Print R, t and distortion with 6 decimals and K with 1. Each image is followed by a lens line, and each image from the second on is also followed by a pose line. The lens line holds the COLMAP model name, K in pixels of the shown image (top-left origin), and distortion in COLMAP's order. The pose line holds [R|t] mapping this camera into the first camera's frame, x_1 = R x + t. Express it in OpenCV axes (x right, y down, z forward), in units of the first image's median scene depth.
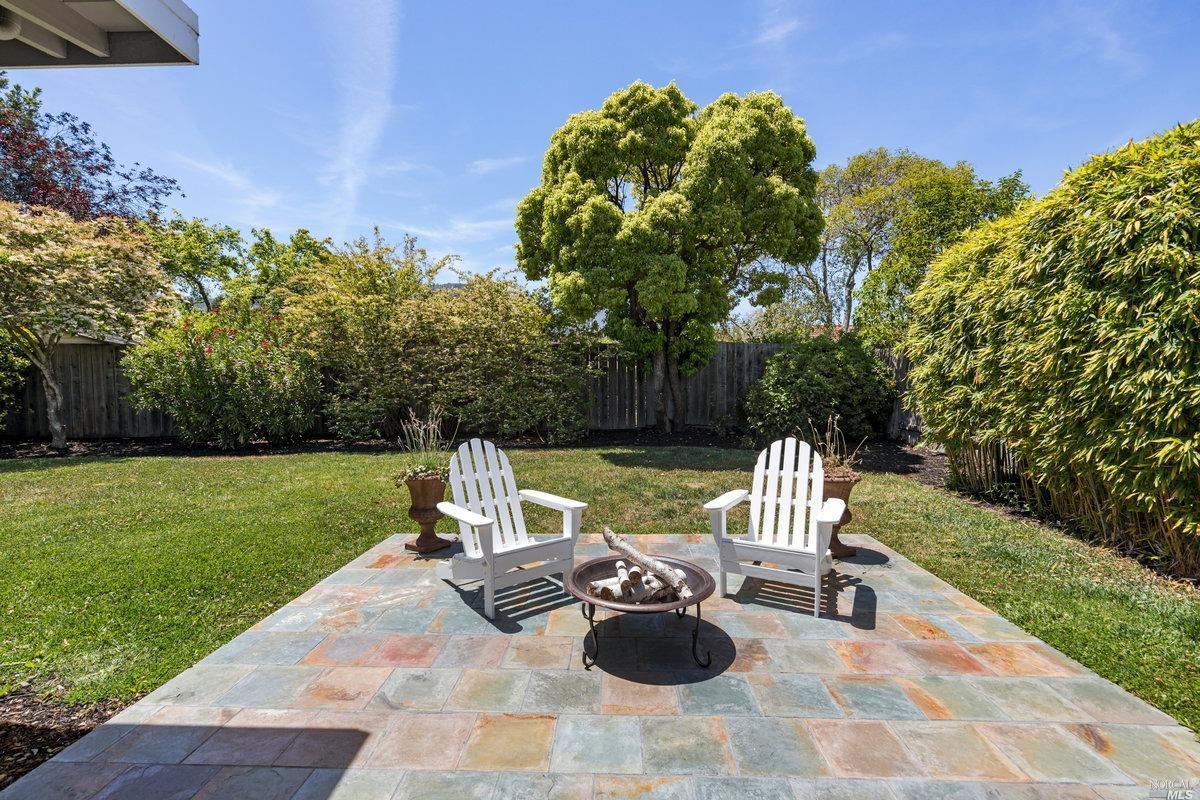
lens RADIAL K [[535.1, 0, 596.2], [0, 535.1, 398.1], [0, 0, 1]] dist [0.004804, -0.000756]
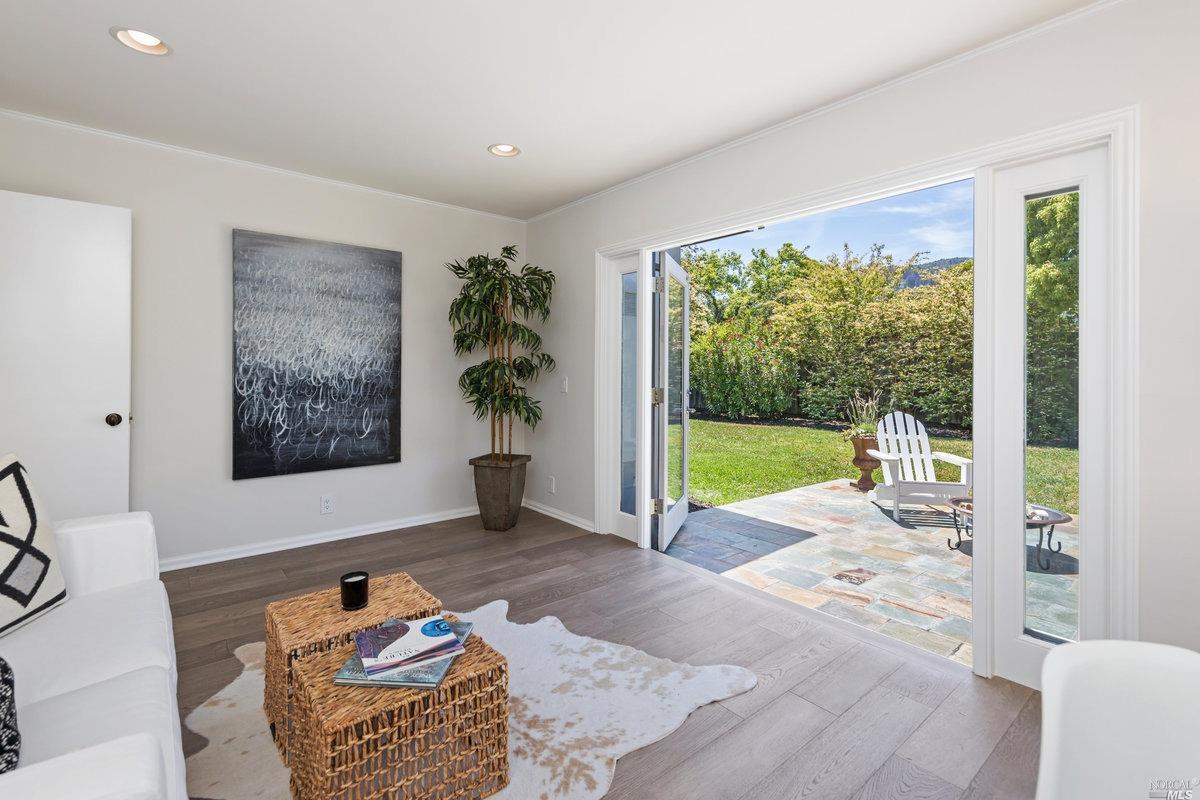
lens RADIAL K [[548.2, 0, 589.2], [0, 548.2, 377.5], [0, 0, 1]] dist [-0.000840, -0.000217]
pose [[0.670431, 0.018623, -0.741738, 0.125574], [-0.034824, 0.999373, -0.006386, 0.008366], [0.741154, 0.030112, 0.670659, -0.251312]]
